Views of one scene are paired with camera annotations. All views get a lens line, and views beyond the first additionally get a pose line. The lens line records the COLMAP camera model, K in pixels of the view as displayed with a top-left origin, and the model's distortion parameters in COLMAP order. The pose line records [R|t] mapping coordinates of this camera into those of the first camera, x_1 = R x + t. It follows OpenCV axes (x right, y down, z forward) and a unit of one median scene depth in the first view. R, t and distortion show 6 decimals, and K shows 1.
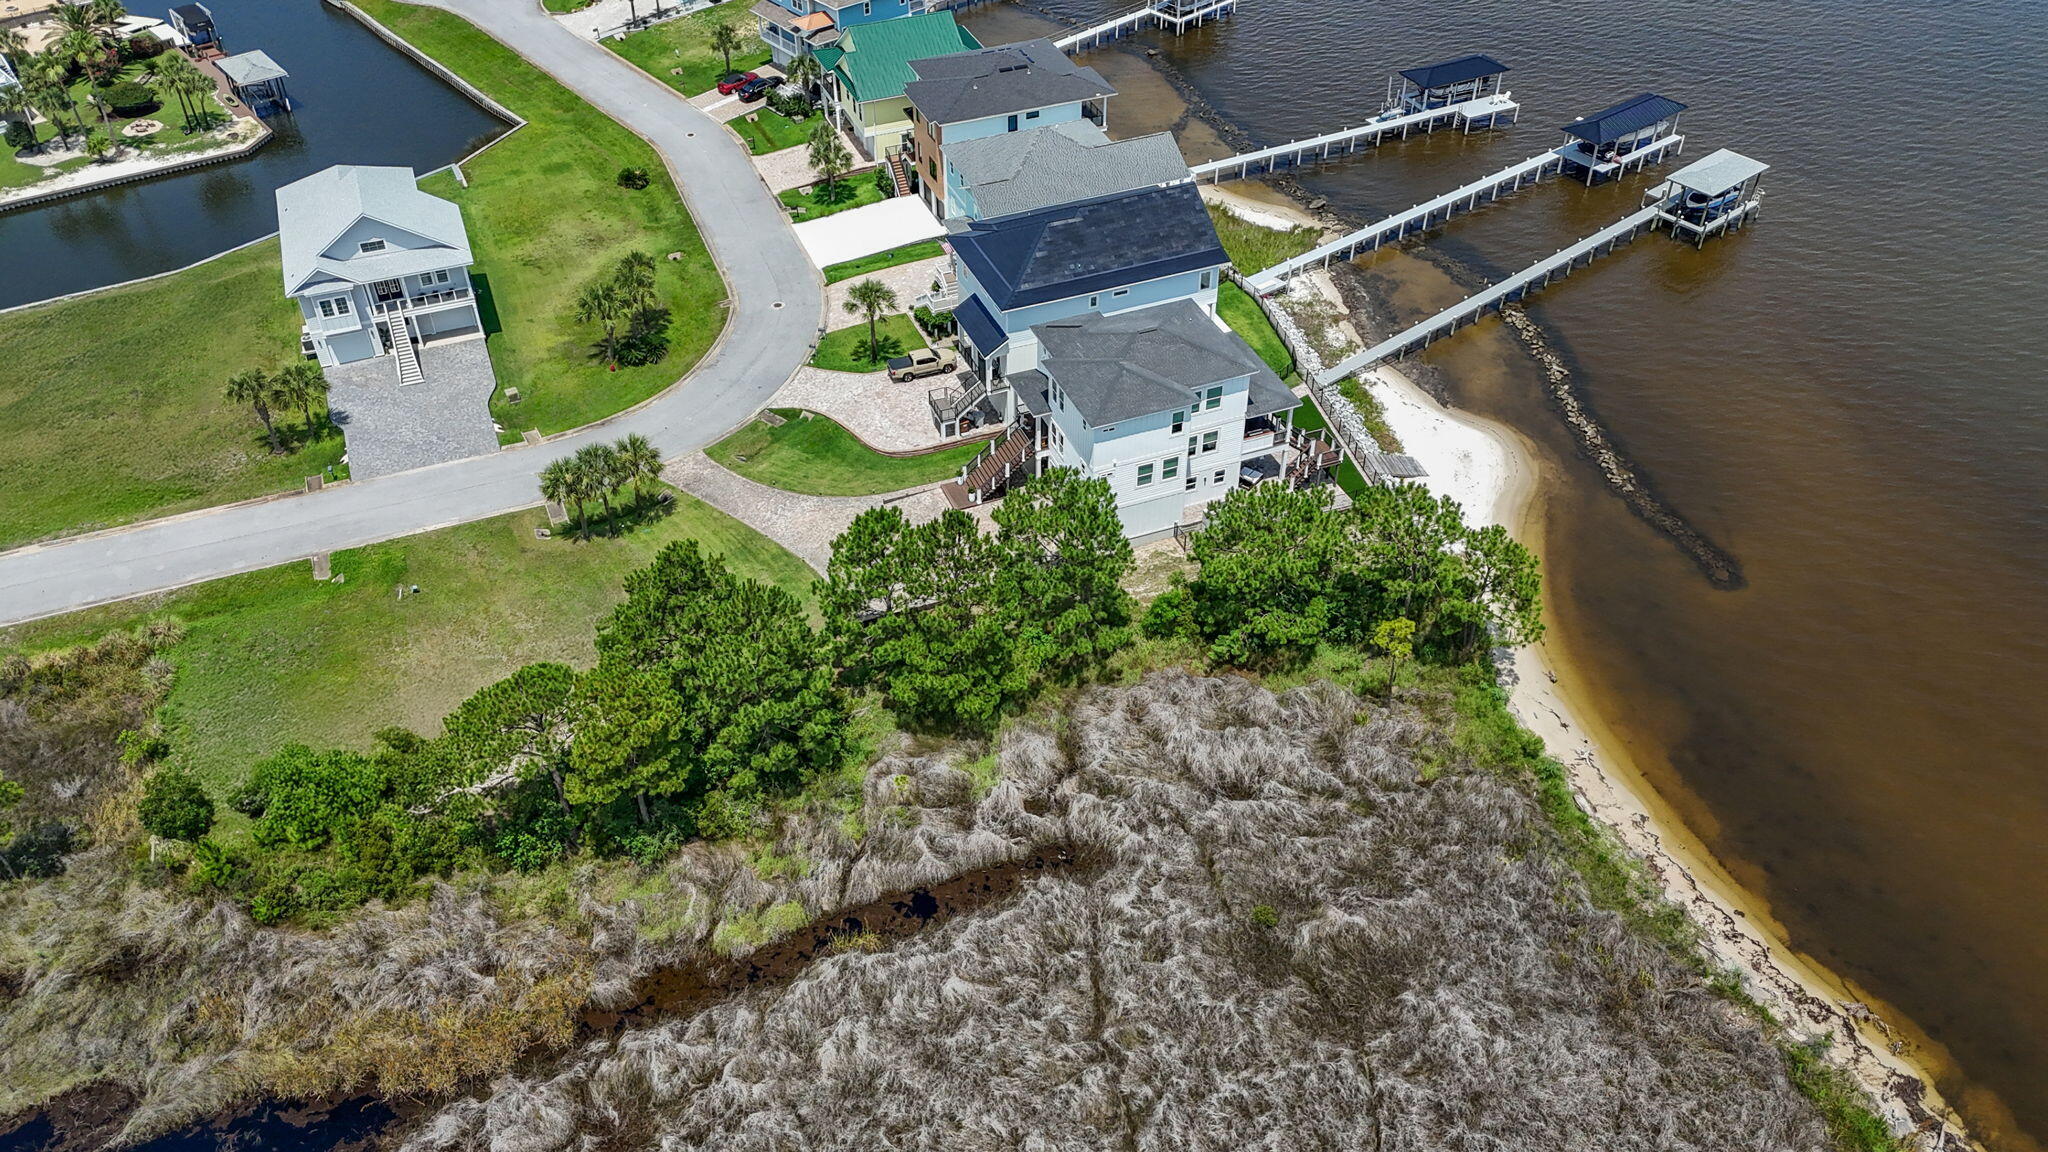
lens RADIAL K [[1629.9, 0, 1024.0], [0, 1629.9, 576.0], [0, 0, 1]] dist [0.048337, -0.009569]
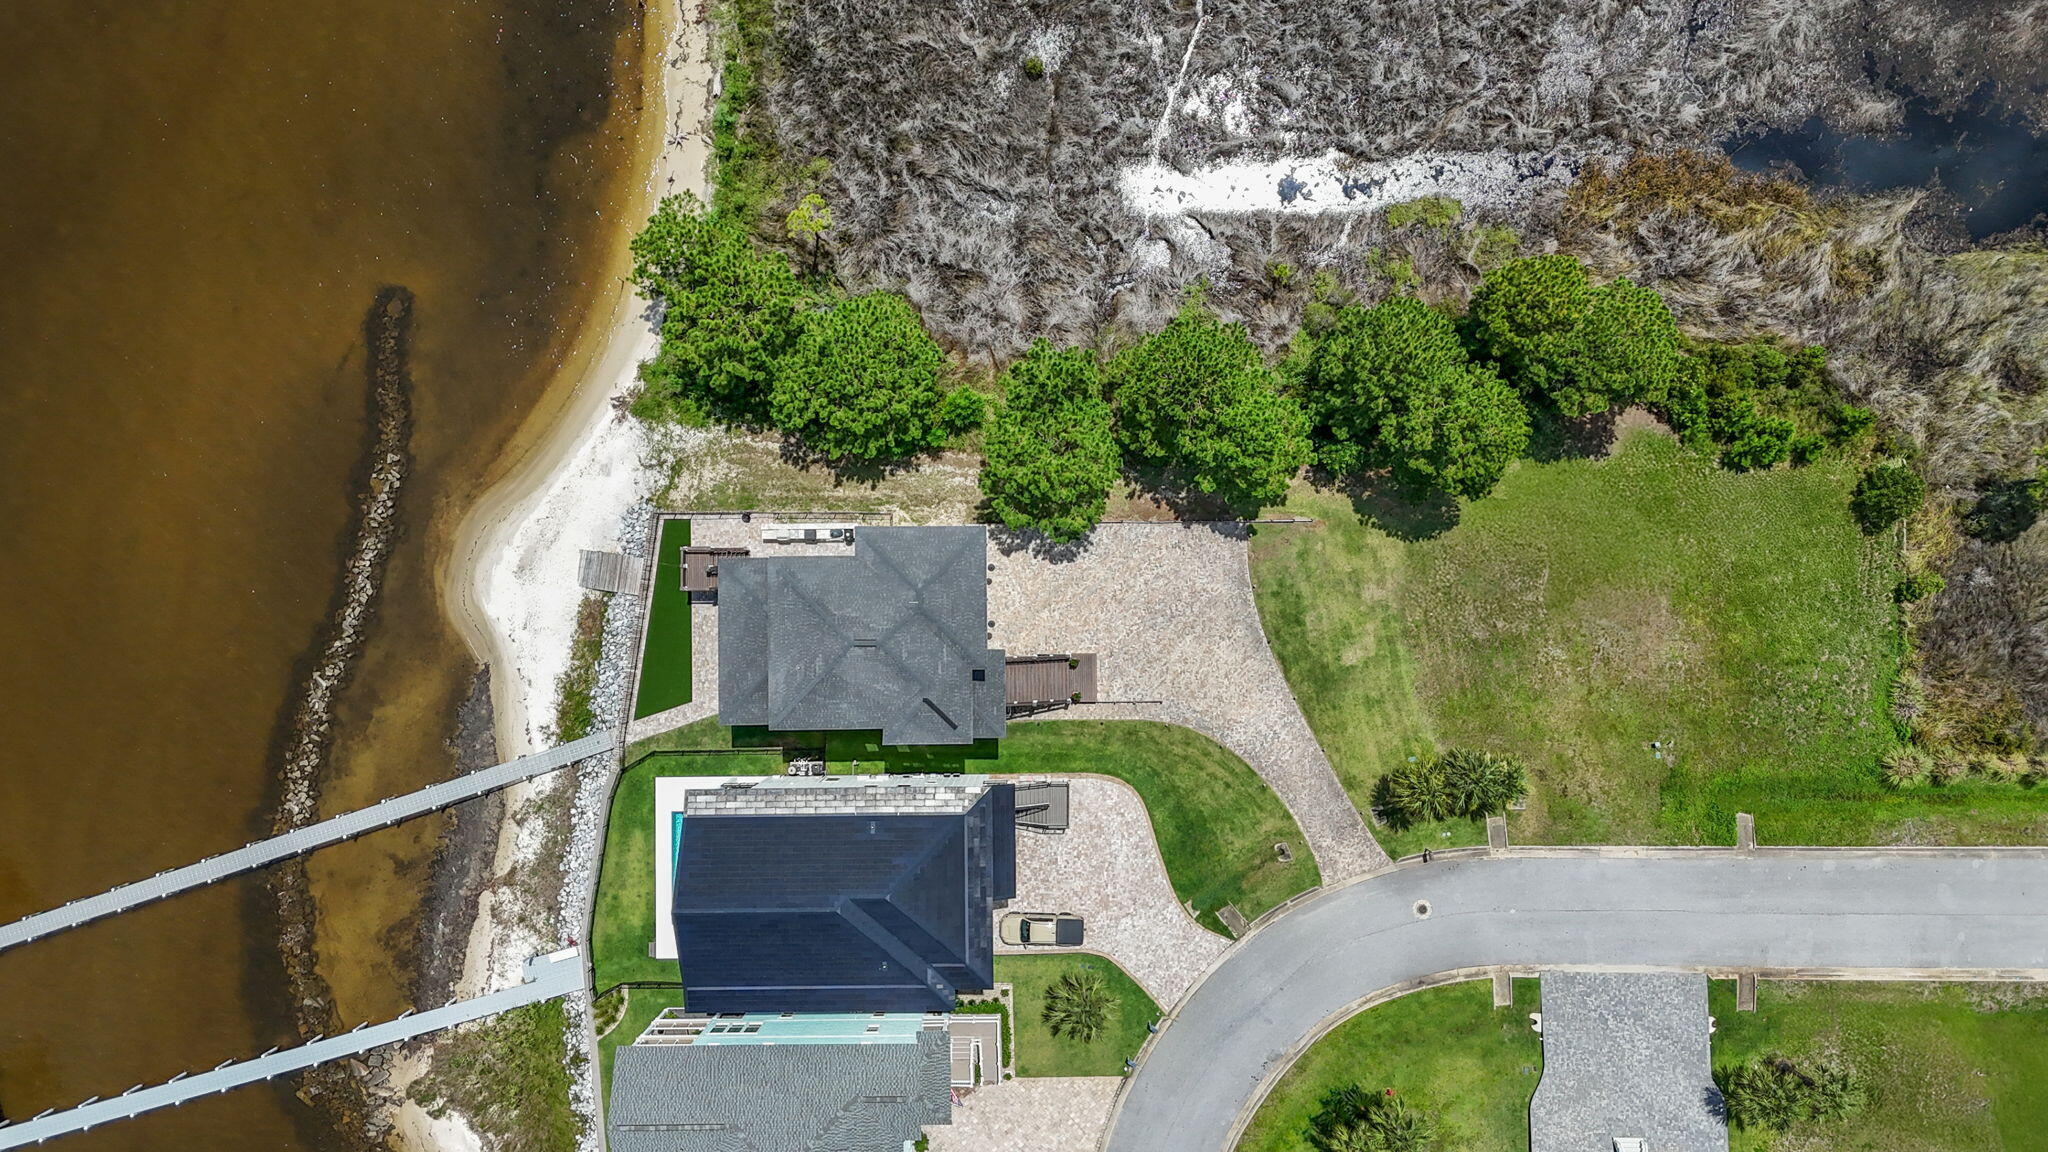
lens RADIAL K [[1629.9, 0, 1024.0], [0, 1629.9, 576.0], [0, 0, 1]] dist [0.048337, -0.009569]
pose [[-0.931623, -0.361239, 0.039823, -0.027581], [0.260751, -0.588066, 0.765629, -0.835418], [-0.253156, 0.723661, 0.642049, 0.432369]]
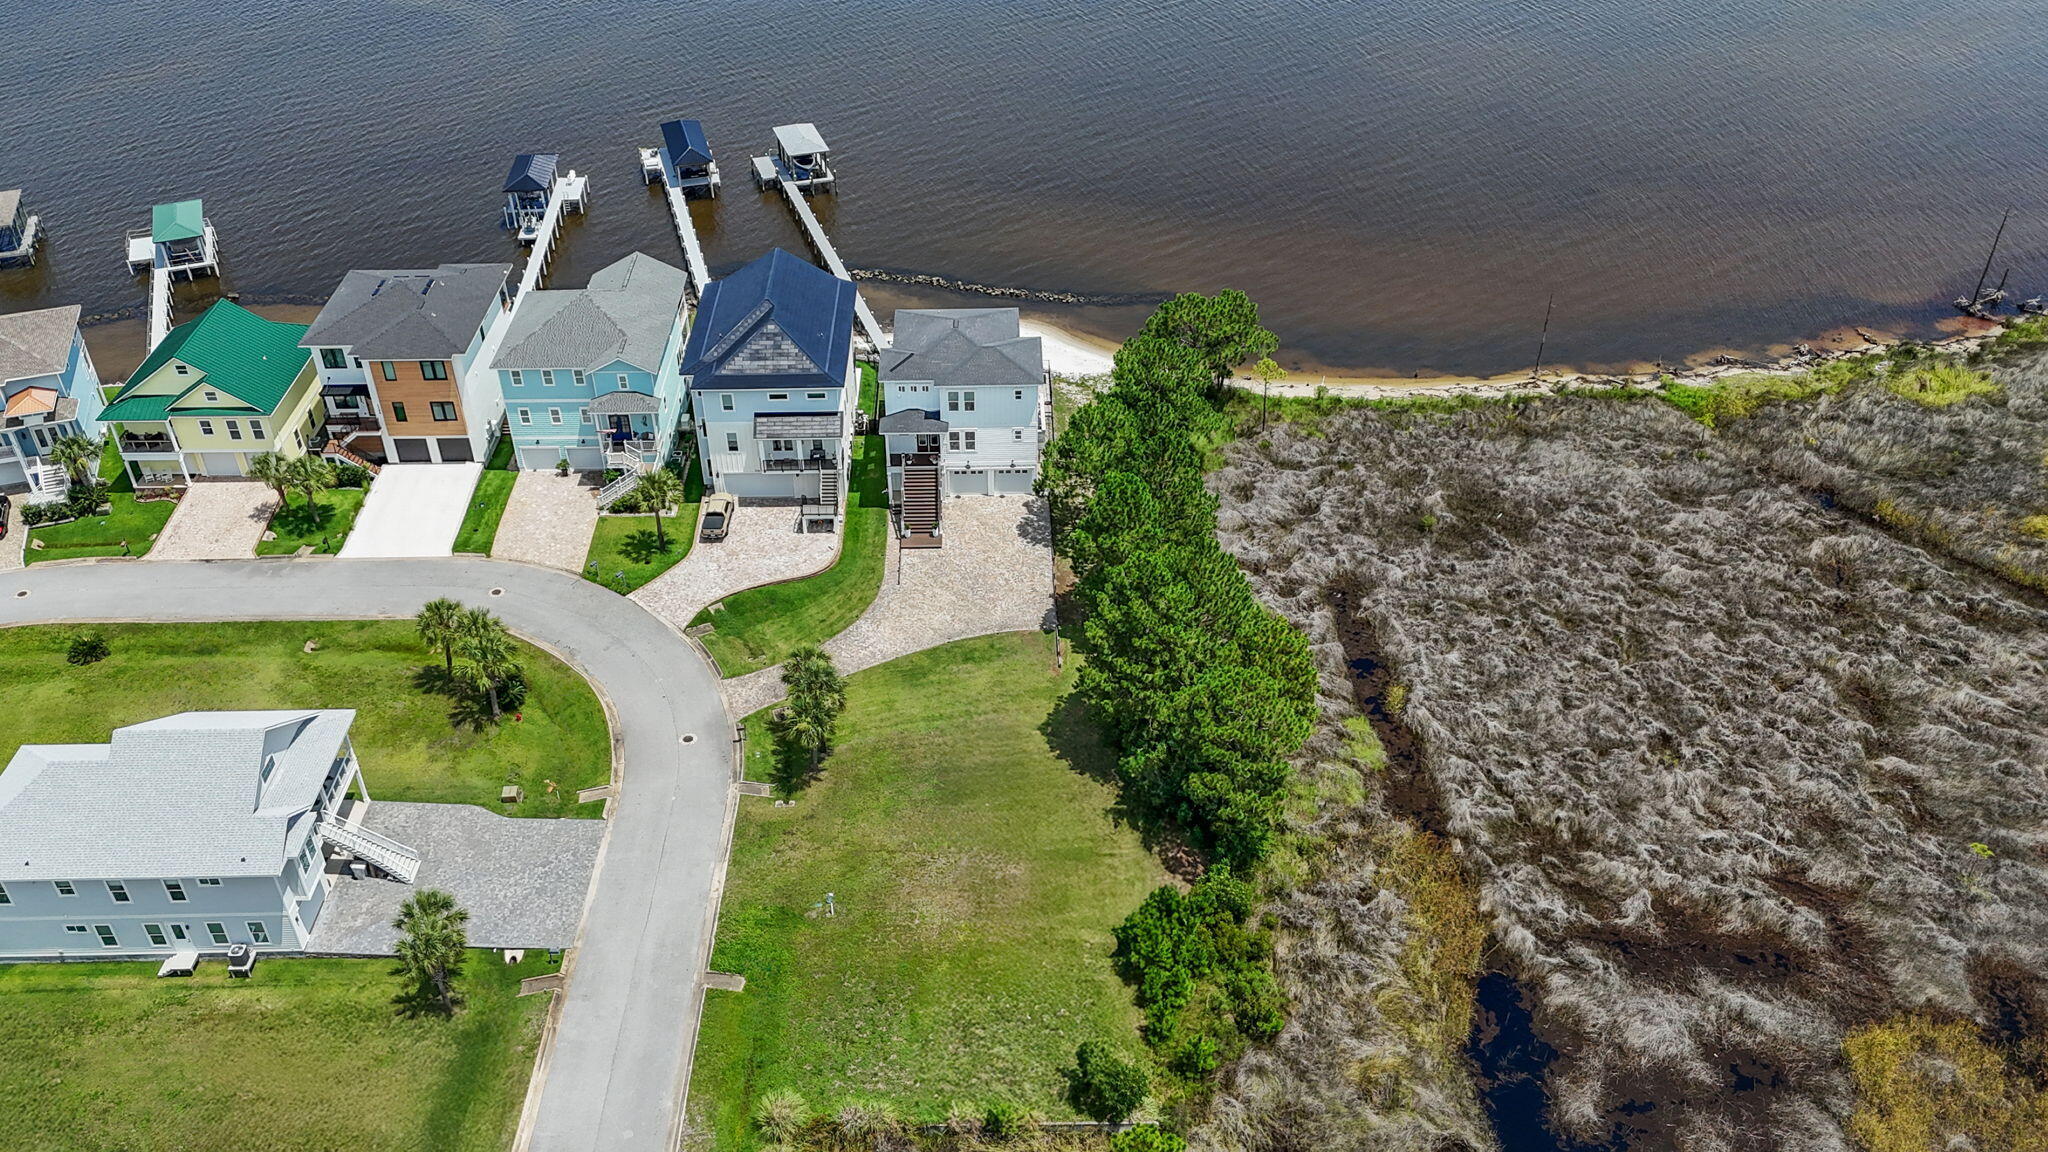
lens RADIAL K [[1629.9, 0, 1024.0], [0, 1629.9, 576.0], [0, 0, 1]] dist [0.048337, -0.009569]
pose [[0.345919, -0.543315, 0.764950, -0.997840], [0.601226, 0.754264, 0.263844, -0.321654], [-0.720325, 0.368639, 0.587569, 0.359385]]
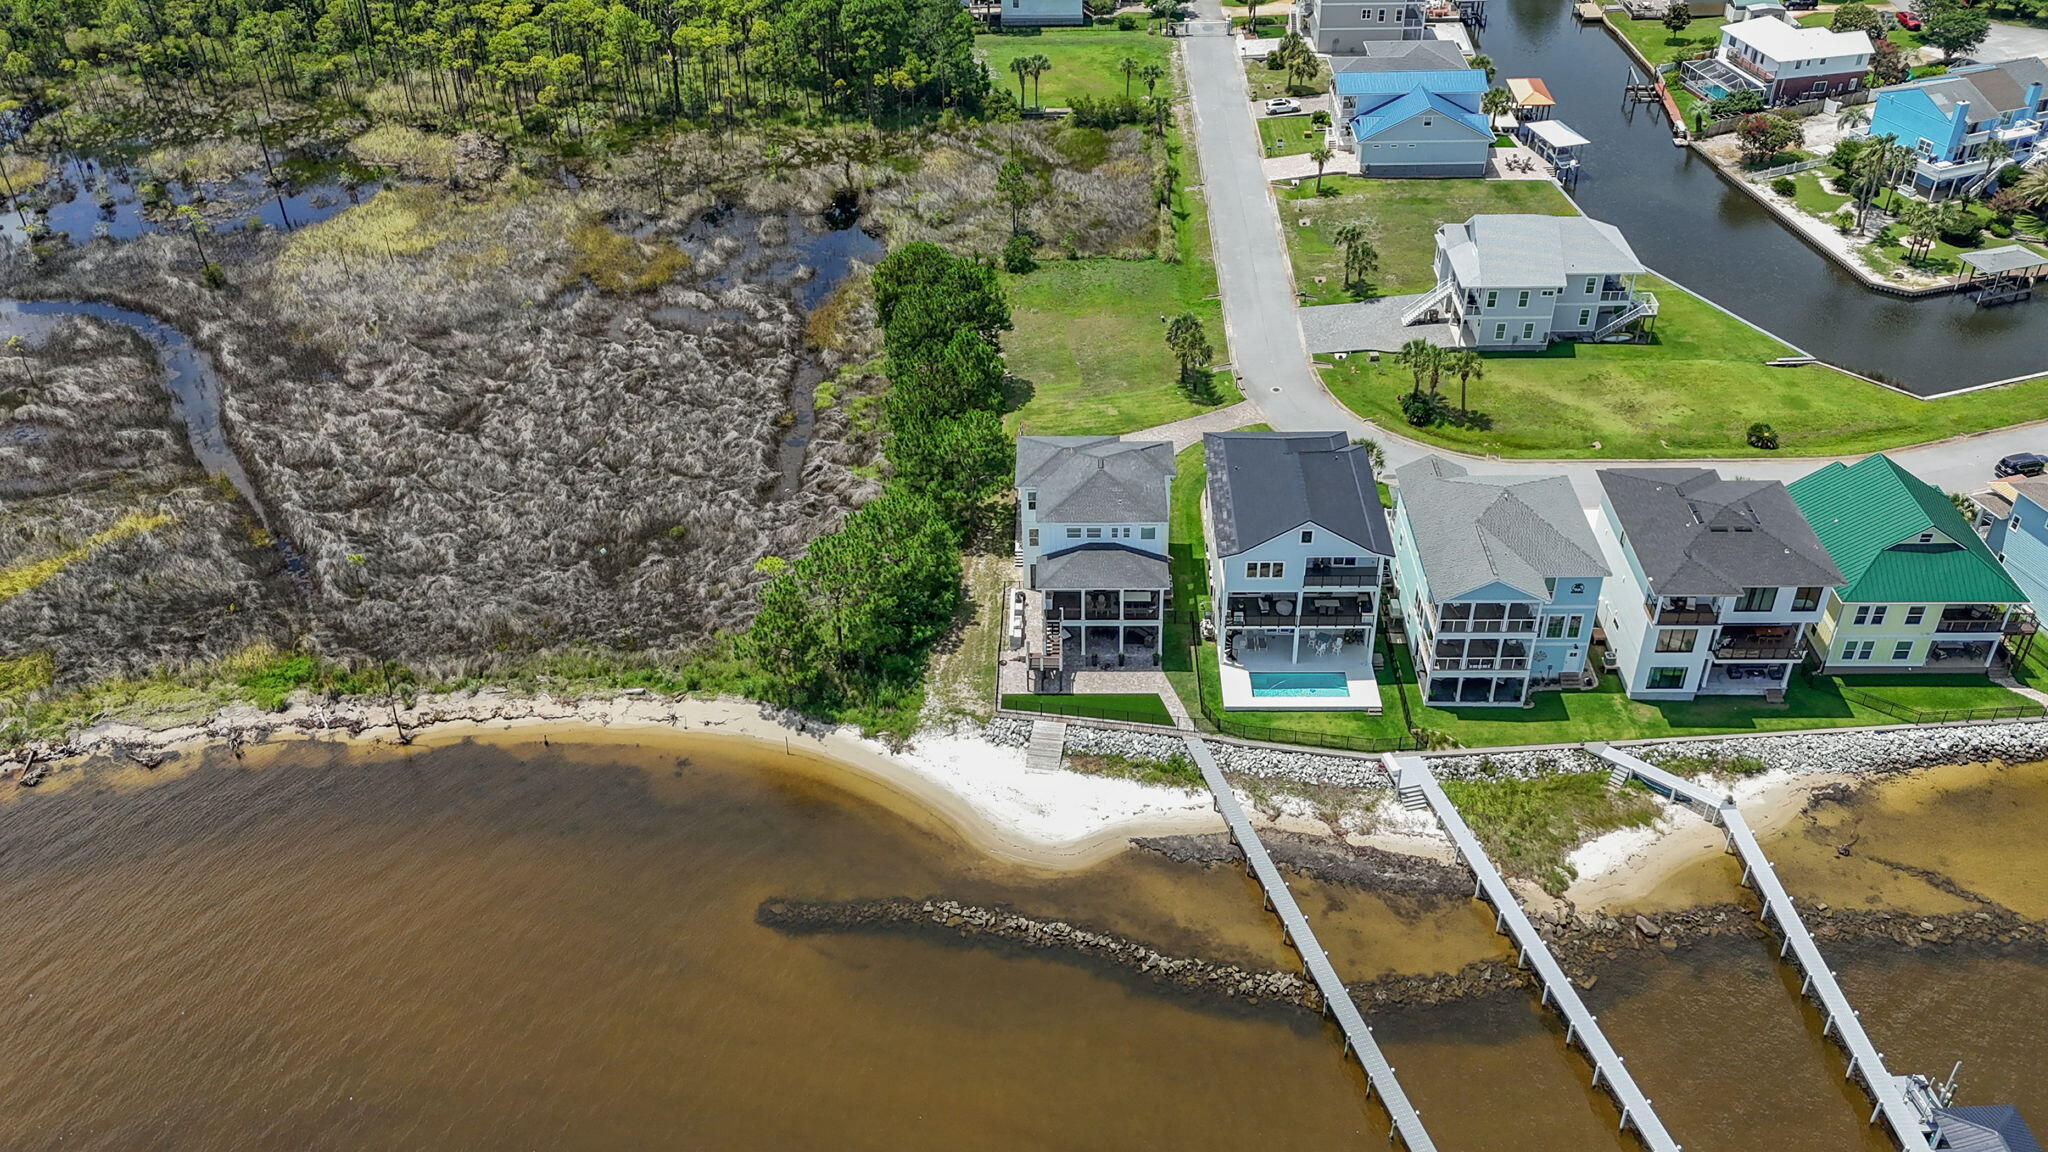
lens RADIAL K [[1629.9, 0, 1024.0], [0, 1629.9, 576.0], [0, 0, 1]] dist [0.048337, -0.009569]
pose [[-0.390267, 0.555800, -0.734015, 1.091858], [-0.567344, 0.482714, 0.667164, -0.938998], [0.725129, 0.676811, 0.126942, 0.939601]]
